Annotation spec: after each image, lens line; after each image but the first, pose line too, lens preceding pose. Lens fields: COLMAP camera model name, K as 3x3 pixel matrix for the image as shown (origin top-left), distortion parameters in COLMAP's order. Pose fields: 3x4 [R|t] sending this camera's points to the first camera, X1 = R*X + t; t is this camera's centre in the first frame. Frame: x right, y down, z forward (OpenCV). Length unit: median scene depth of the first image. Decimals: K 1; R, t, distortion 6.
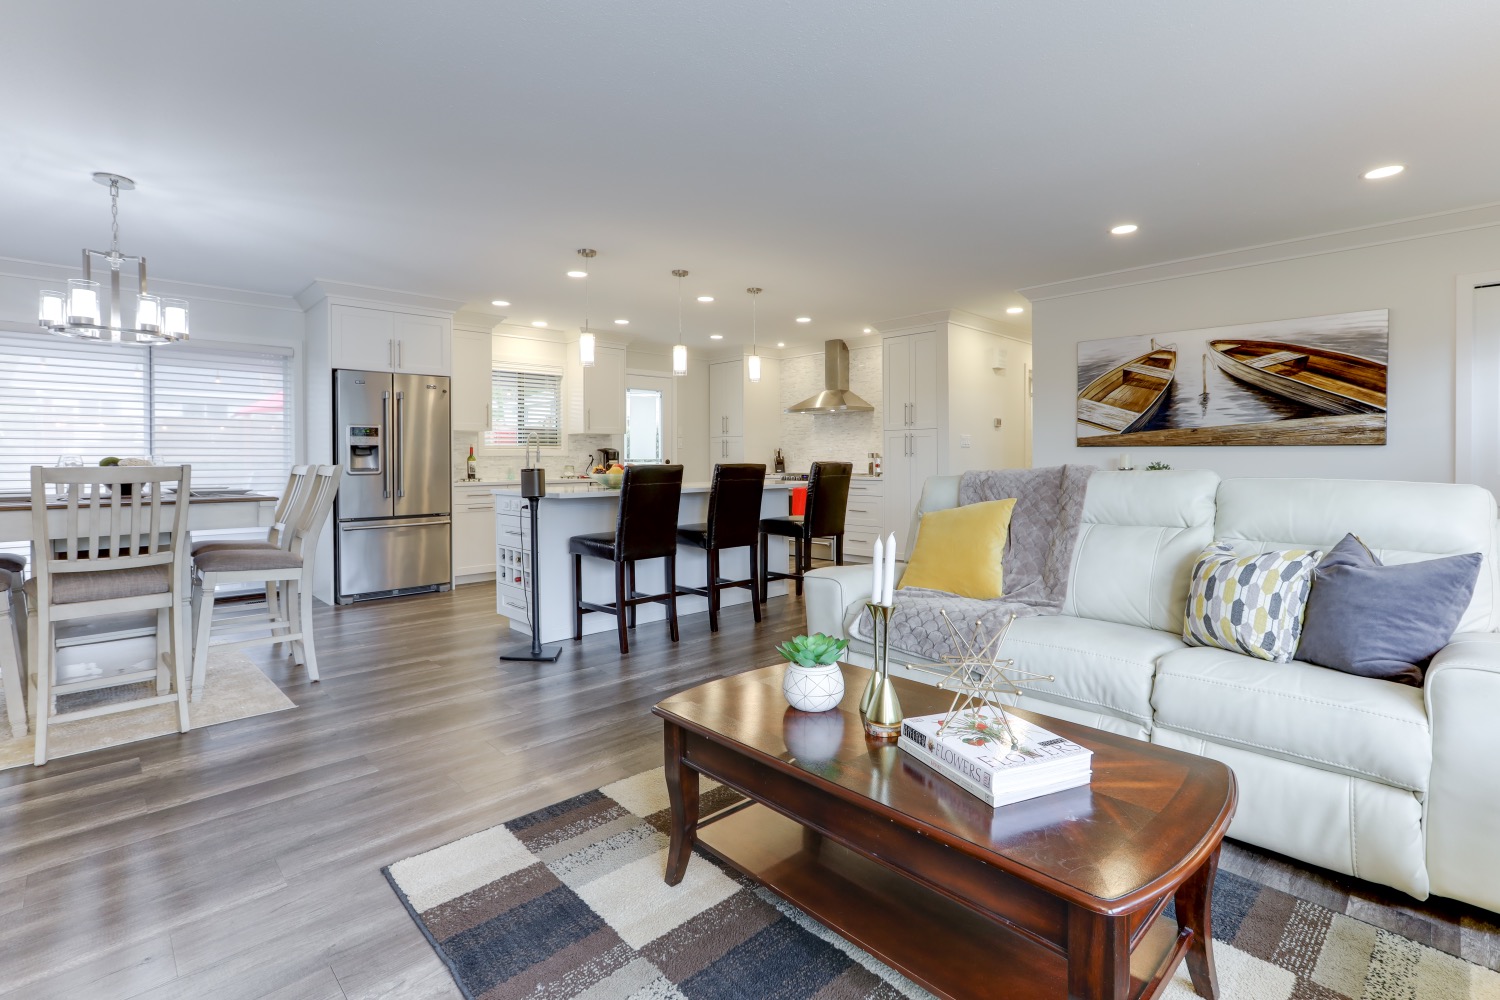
lens RADIAL K [[697.3, 0, 726.7], [0, 697.3, 458.7], [0, 0, 1]] dist [-0.004287, -0.000025]
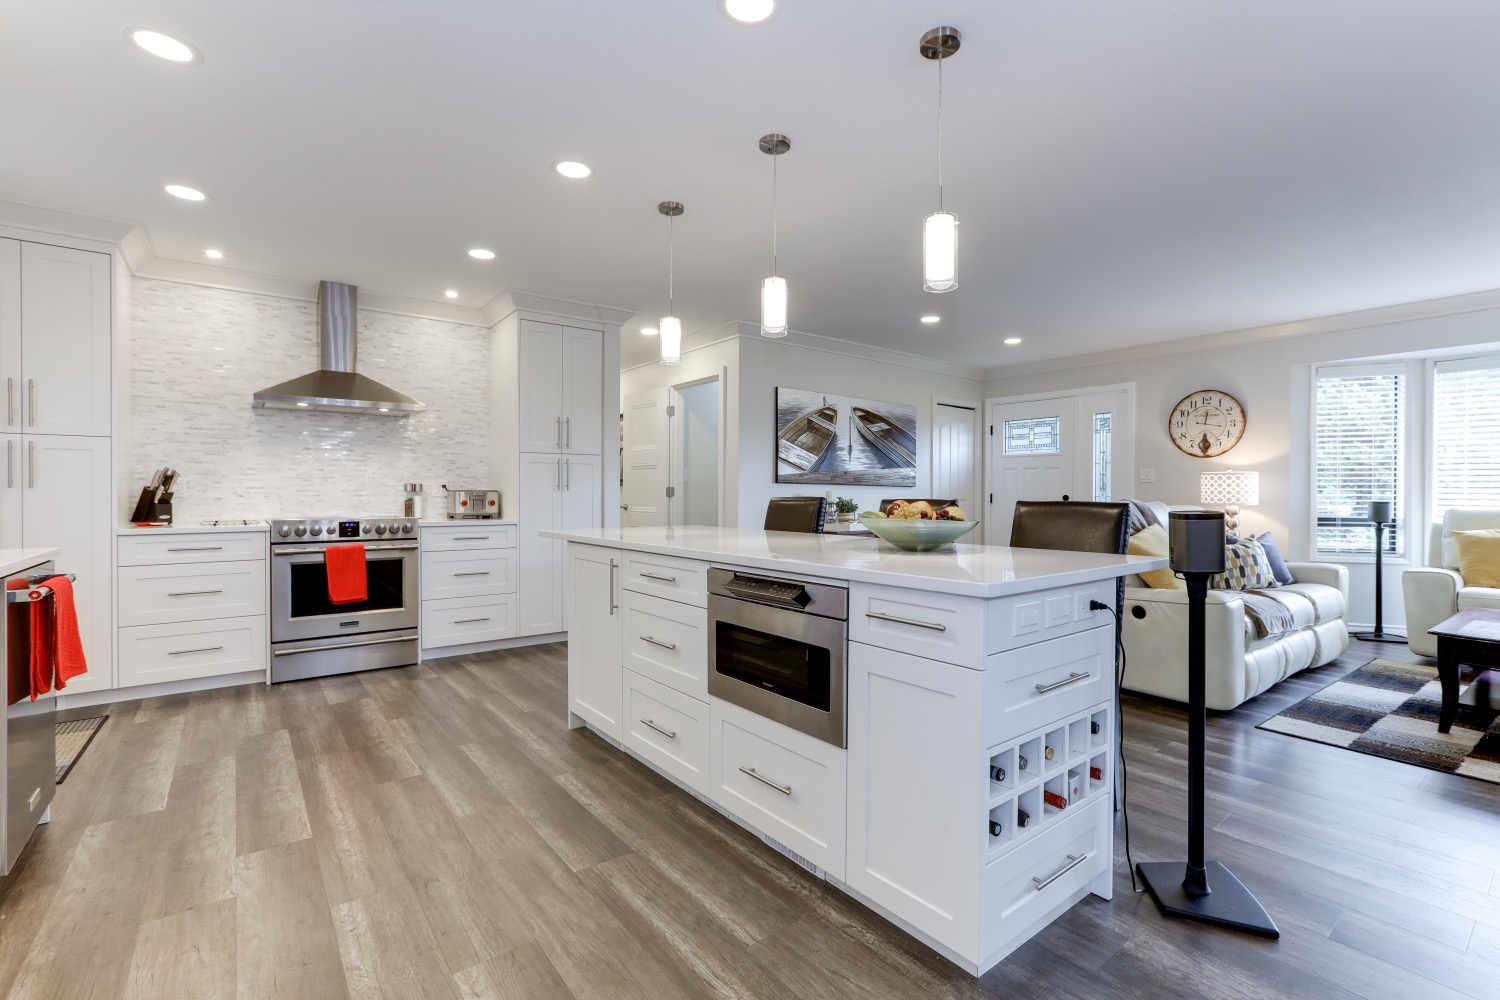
lens RADIAL K [[690.5, 0, 763.6], [0, 690.5, 499.4], [0, 0, 1]] dist [-0.046199, 0.025127]
pose [[0.078384, -0.002337, 0.996921, -0.581357], [-0.002341, 0.999994, 0.002528, 0.005704], [-0.996921, -0.002532, 0.078378, 0.959552]]
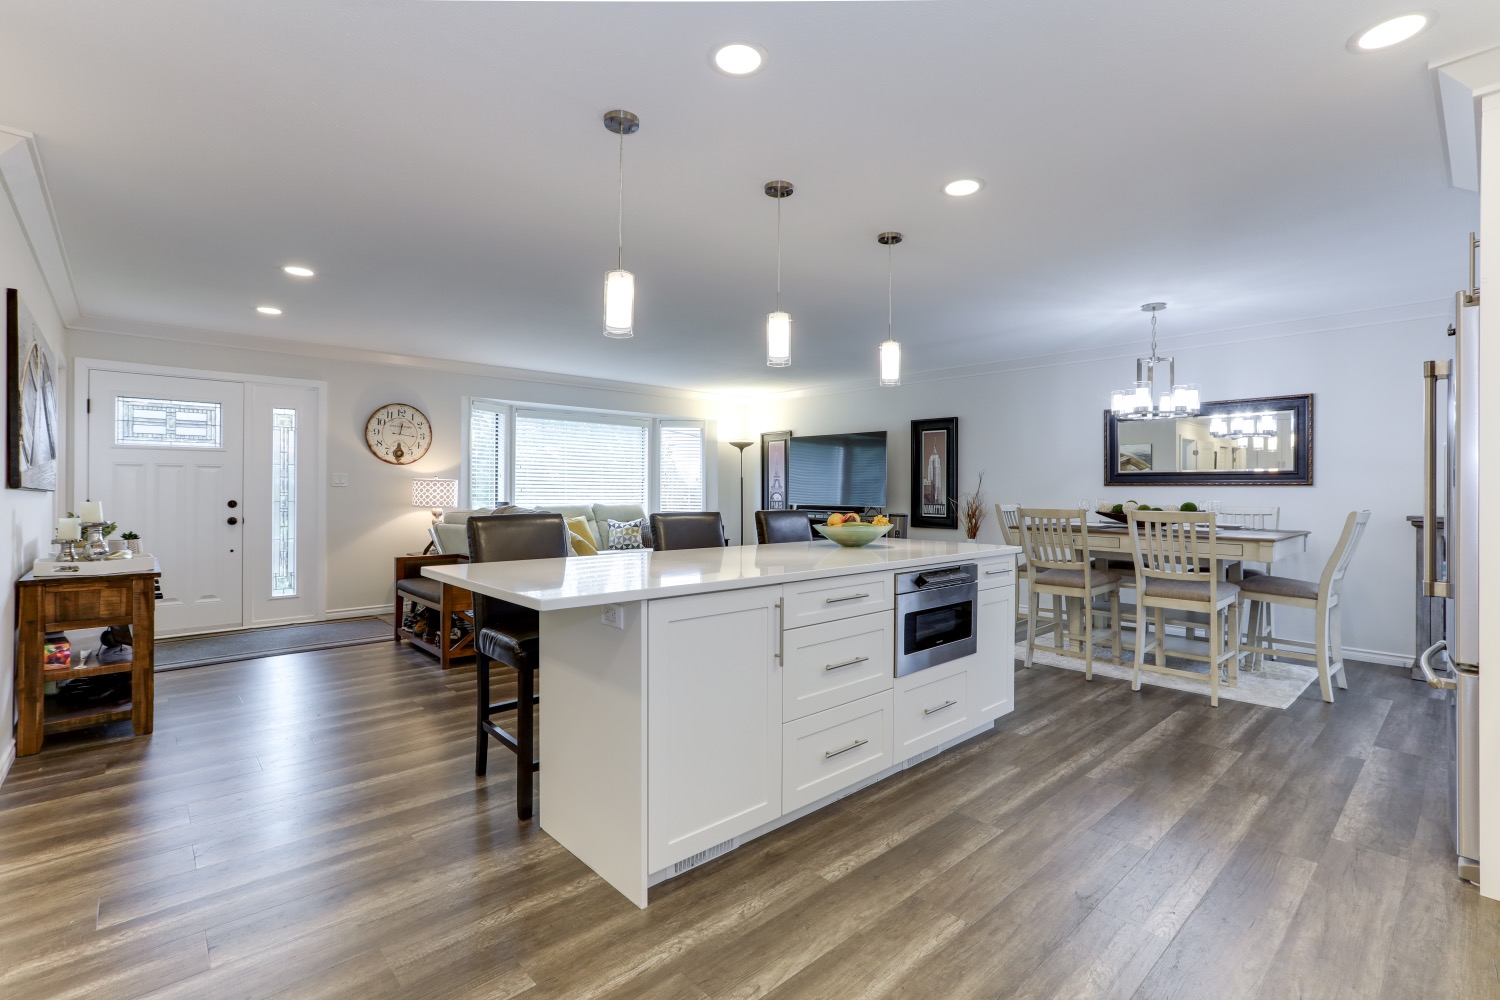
lens RADIAL K [[691.9, 0, 738.3], [0, 691.9, 484.2], [0, 0, 1]] dist [-0.010086, 0.000738]
pose [[-0.999988, 0.002560, 0.004239, -0.034975], [0.002533, 0.999977, -0.006356, -0.016977], [-0.004255, -0.006345, -0.999971, 1.561815]]
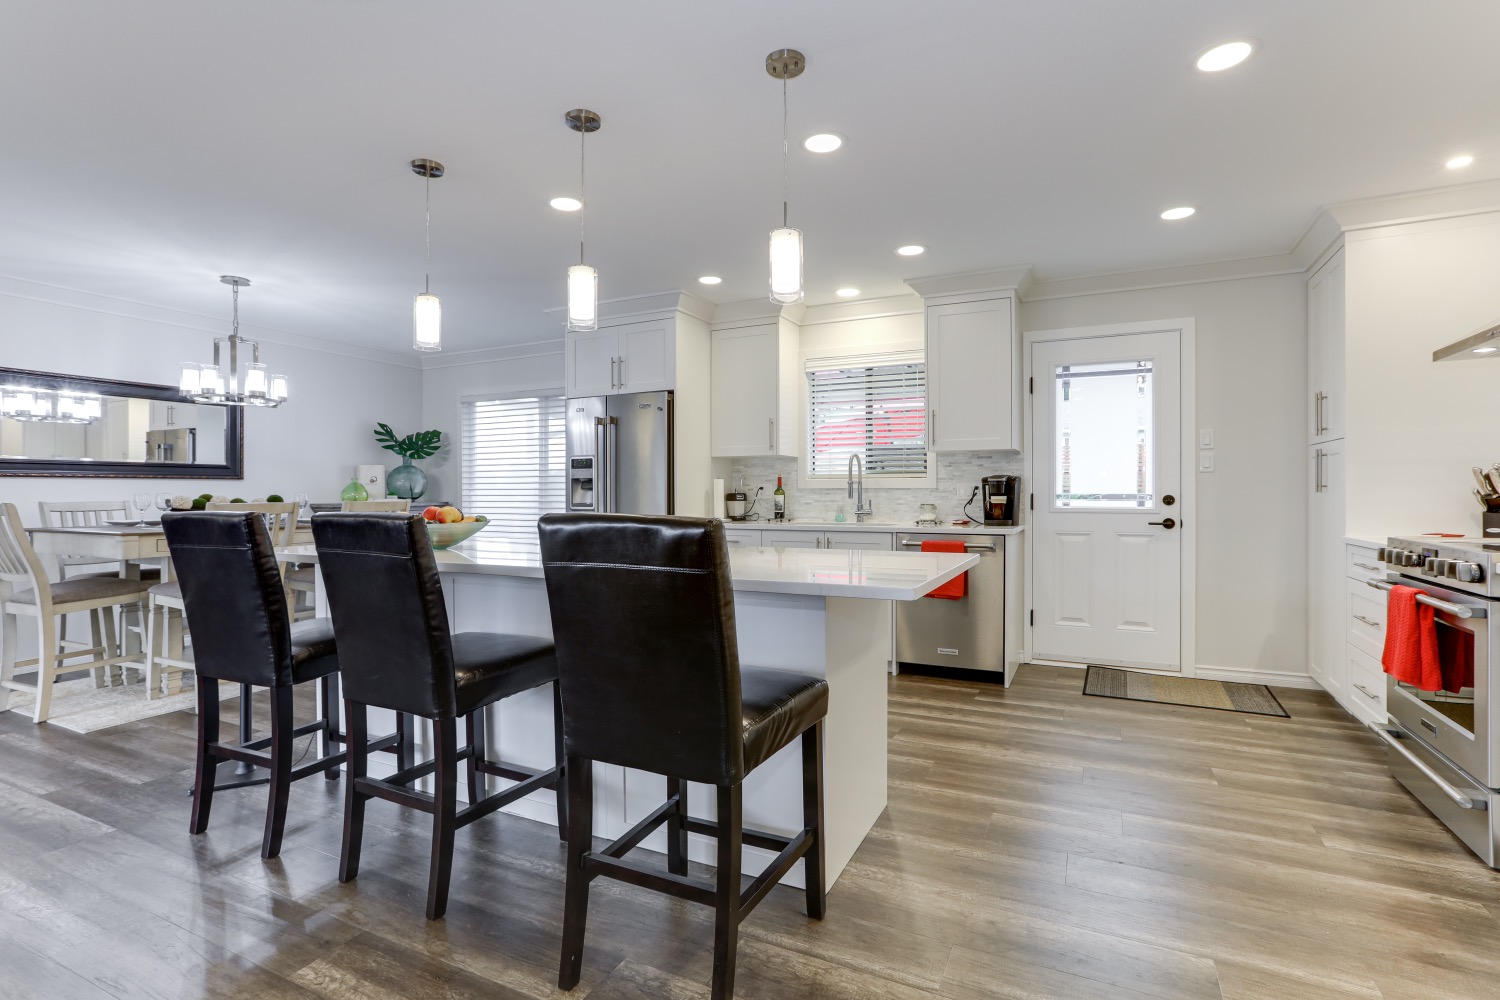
lens RADIAL K [[689.2, 0, 777.9], [0, 689.2, 493.2], [0, 0, 1]] dist [-0.023145, 0.017101]
pose [[0.389855, 0.008206, -0.920840, 0.433451], [0.000561, 0.999958, 0.009149, -0.007742], [0.920876, -0.004084, 0.389834, 0.921756]]
